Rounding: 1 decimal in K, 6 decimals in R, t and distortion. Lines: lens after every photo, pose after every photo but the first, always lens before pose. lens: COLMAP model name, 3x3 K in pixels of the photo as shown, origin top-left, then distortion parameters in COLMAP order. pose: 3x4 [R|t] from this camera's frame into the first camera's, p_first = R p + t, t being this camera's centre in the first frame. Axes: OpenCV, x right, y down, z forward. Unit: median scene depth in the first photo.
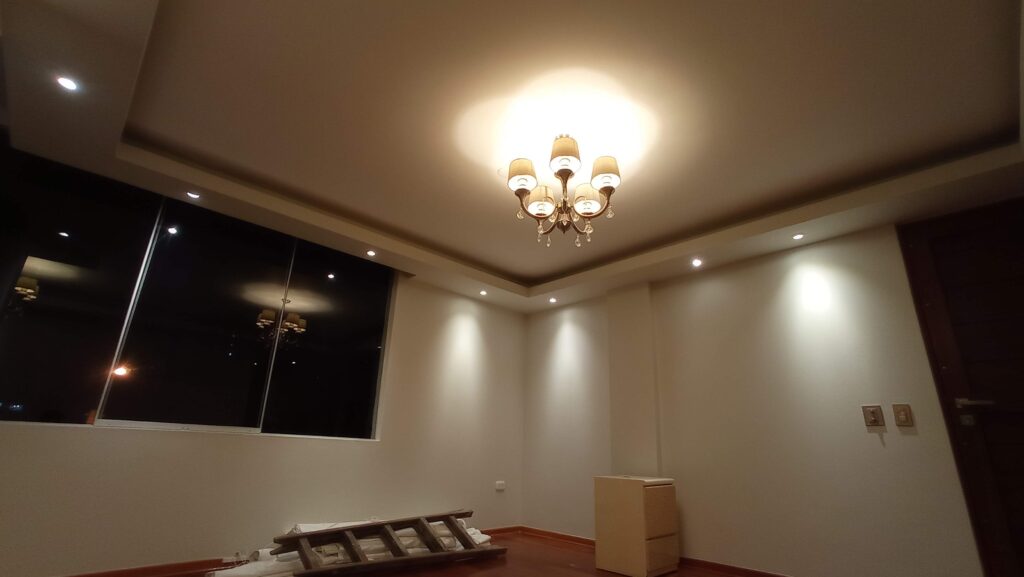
lens RADIAL K [[464.9, 0, 511.2], [0, 464.9, 294.9], [0, 0, 1]] dist [-0.044330, 0.021502]
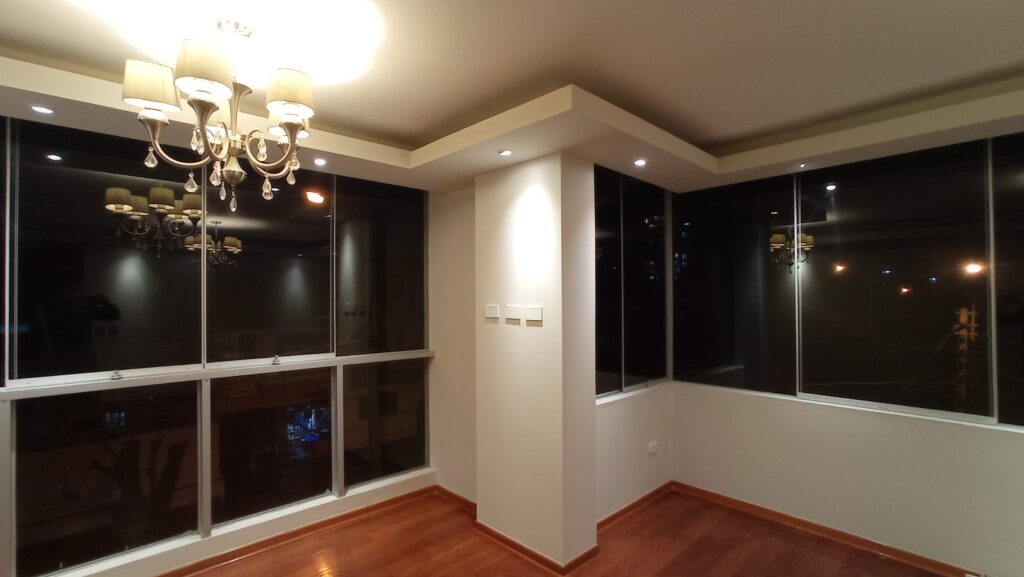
lens RADIAL K [[464.9, 0, 512.0], [0, 464.9, 294.8], [0, 0, 1]] dist [-0.044330, 0.021502]
pose [[-0.018702, -0.042886, -0.998905, 0.149045], [0.321519, 0.945755, -0.046624, -0.080942], [0.946718, -0.322039, -0.003899, 0.266041]]
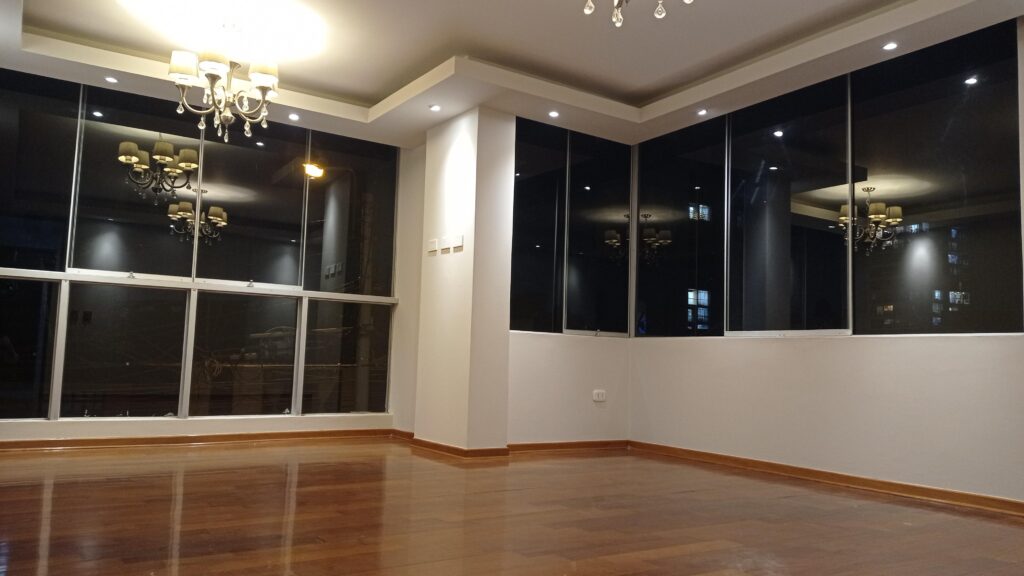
lens RADIAL K [[760.8, 0, 517.1], [0, 760.8, 291.2], [0, 0, 1]] dist [0.076745, -0.072166]
pose [[-0.179708, -0.129594, -0.975146, 0.675738], [0.276766, 0.944582, -0.176536, 0.235890], [0.943984, -0.301612, -0.133882, 0.507937]]
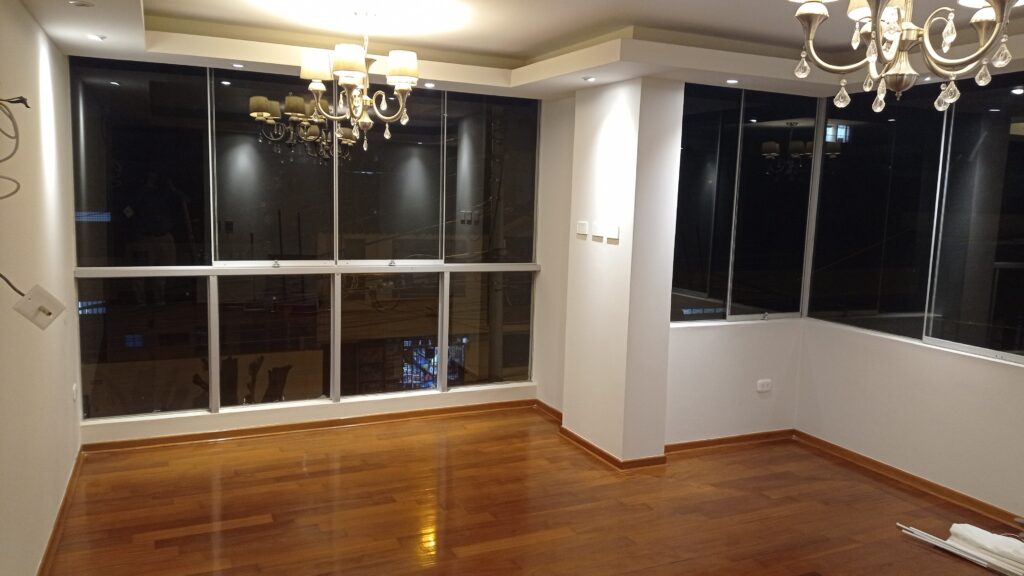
lens RADIAL K [[760.8, 0, 512.8], [0, 760.8, 291.3], [0, 0, 1]] dist [0.076745, -0.072166]
pose [[-0.329273, 0.076549, -0.941127, 0.594698], [0.259620, 0.965633, -0.012291, -0.019865], [0.907842, -0.248382, -0.337831, 0.496761]]
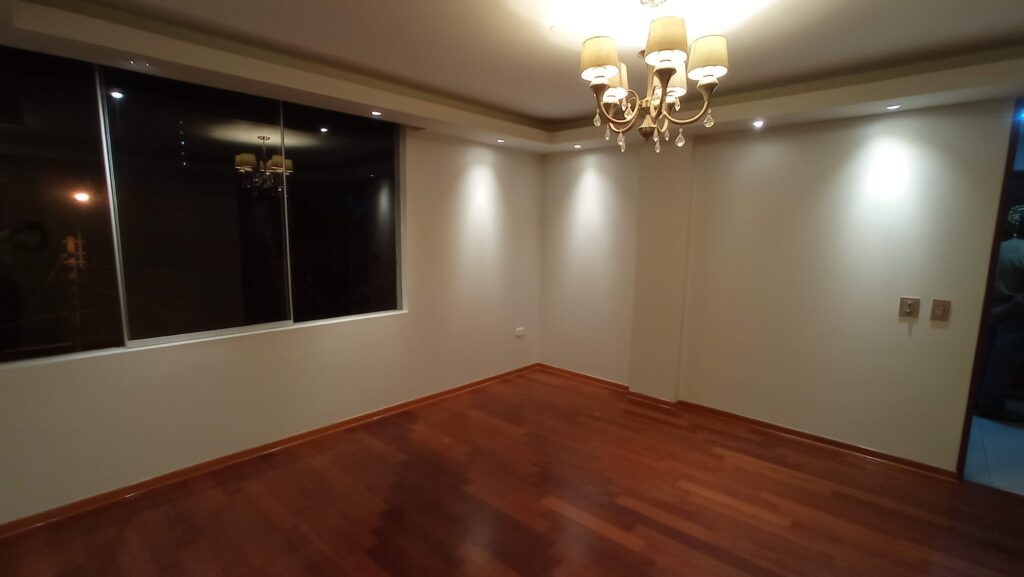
lens RADIAL K [[464.9, 0, 512.9], [0, 464.9, 293.2], [0, 0, 1]] dist [-0.044330, 0.021502]
pose [[0.998302, -0.027667, 0.051260, -0.099471], [0.001904, 0.895032, 0.445999, -0.149093], [-0.058219, -0.445144, 0.893564, 0.101479]]
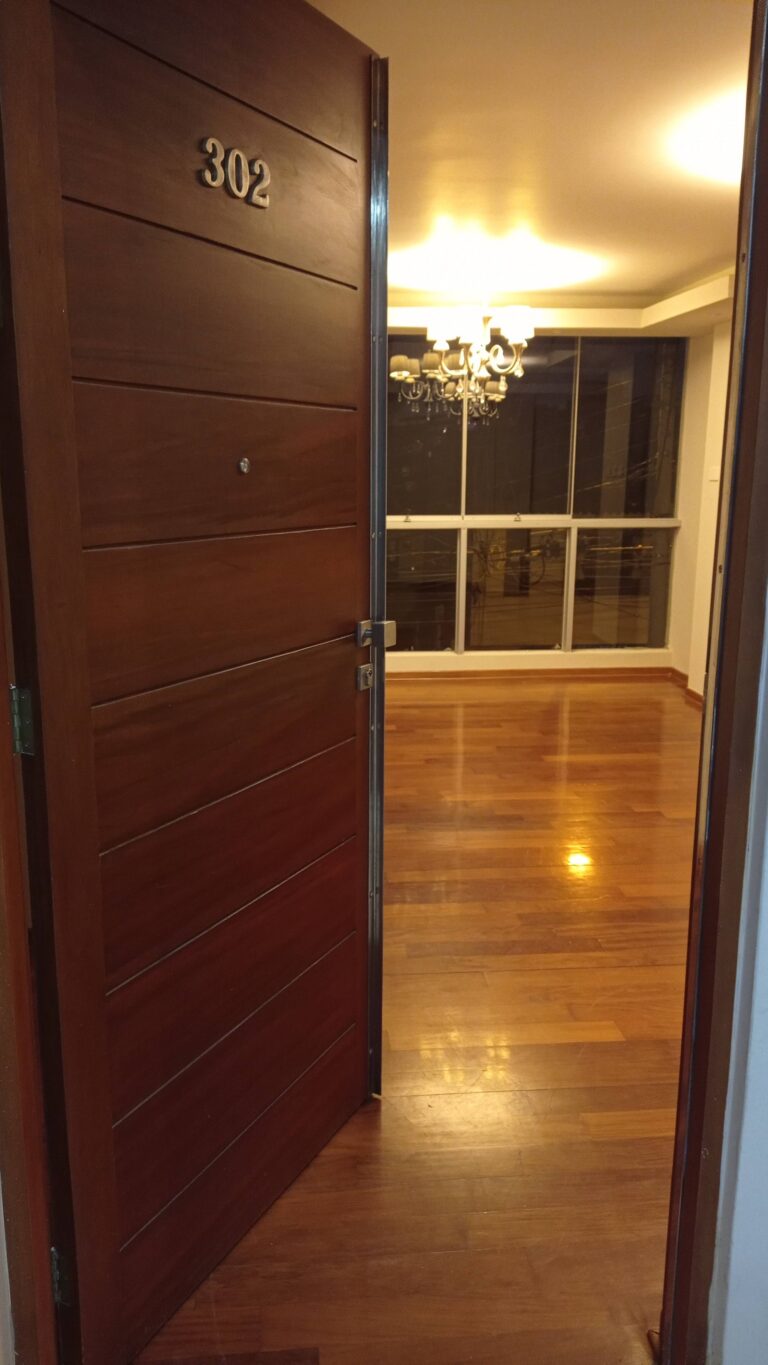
lens RADIAL K [[1014.1, 0, 371.9], [0, 1014.1, 690.5], [0, 0, 1]] dist [0.076745, -0.072166]
pose [[-0.640473, 0.133778, -0.756239, 0.930136], [0.221836, 0.974962, -0.015407, 0.115965], [0.735244, -0.177629, -0.654113, 0.769879]]
